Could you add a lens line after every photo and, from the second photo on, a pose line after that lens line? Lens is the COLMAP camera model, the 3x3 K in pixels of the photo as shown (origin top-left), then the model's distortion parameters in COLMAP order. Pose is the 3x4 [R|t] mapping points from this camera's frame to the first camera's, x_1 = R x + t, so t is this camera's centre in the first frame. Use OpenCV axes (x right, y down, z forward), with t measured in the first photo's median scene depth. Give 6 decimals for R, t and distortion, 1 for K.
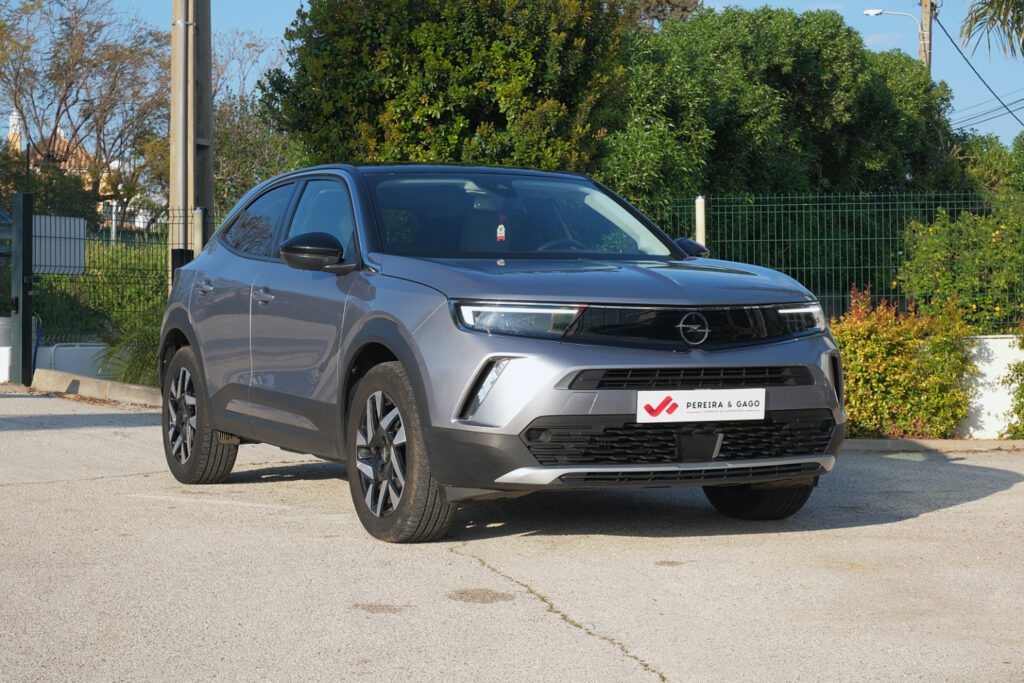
lens RADIAL K [[1981.6, 0, 512.0], [0, 1981.6, 341.5], [0, 0, 1]] dist [-0.080837, 0.145841]
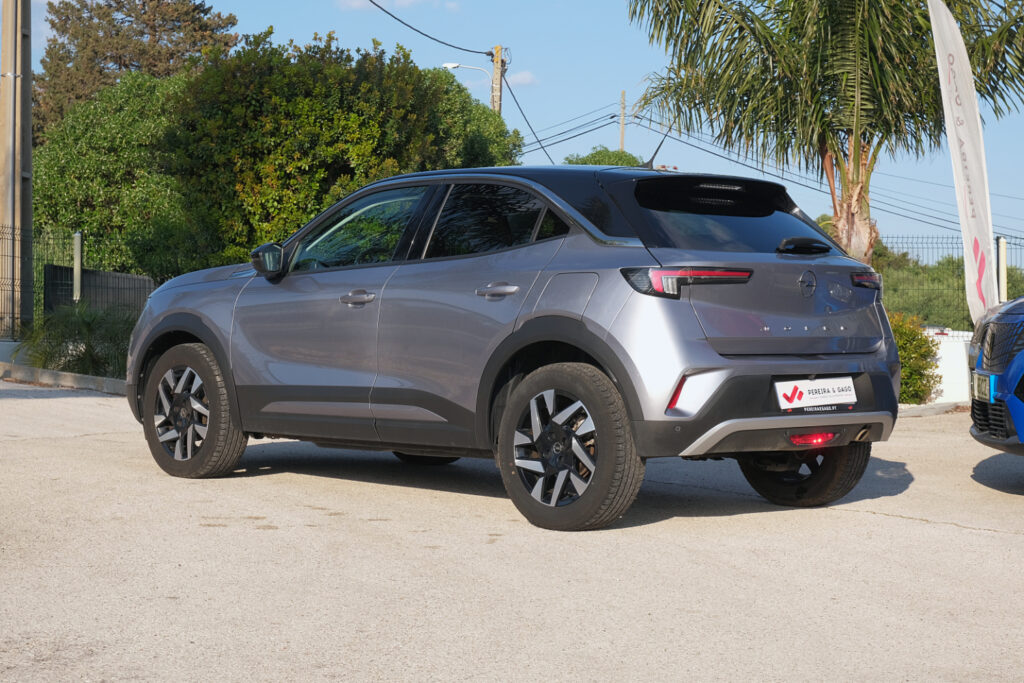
lens RADIAL K [[1998.9, 0, 511.9], [0, 1998.9, 318.6], [0, 0, 1]] dist [-0.053049, 0.124564]
pose [[0.962376, 0.013004, 0.271411, -0.132422], [-0.006566, 0.999675, -0.024616, 0.008963], [-0.271643, 0.021907, 0.962149, -0.156722]]
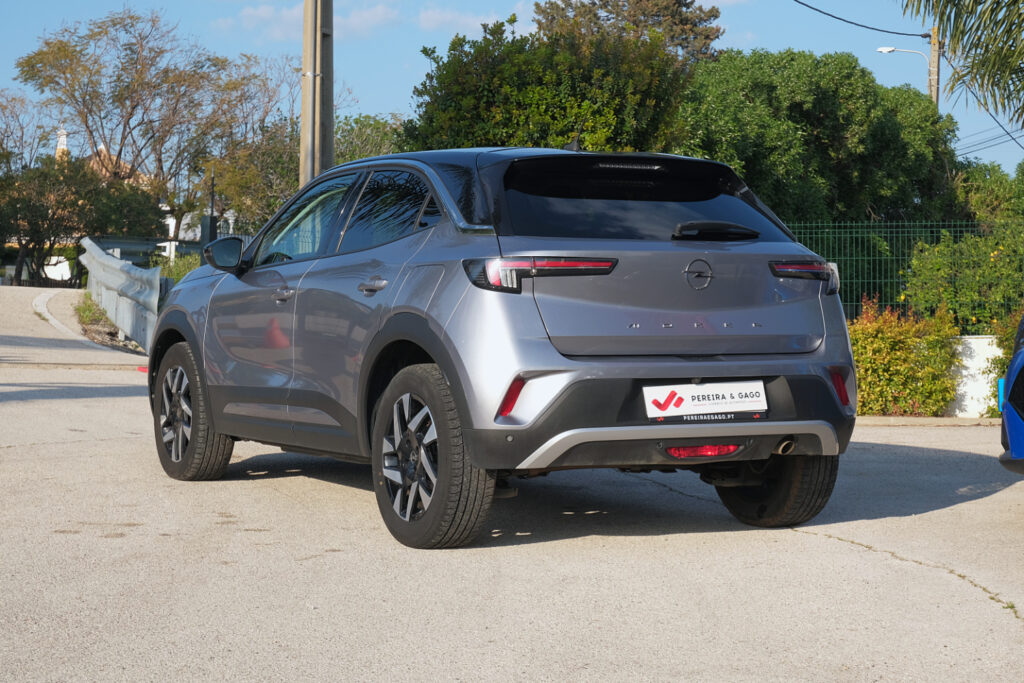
lens RADIAL K [[1998.9, 0, 511.9], [0, 1998.9, 318.6], [0, 0, 1]] dist [-0.053049, 0.124564]
pose [[0.999947, 0.009031, -0.005020, -0.023819], [-0.009127, 0.999771, -0.019363, 0.007037], [0.004844, 0.019408, 0.999800, -0.142945]]
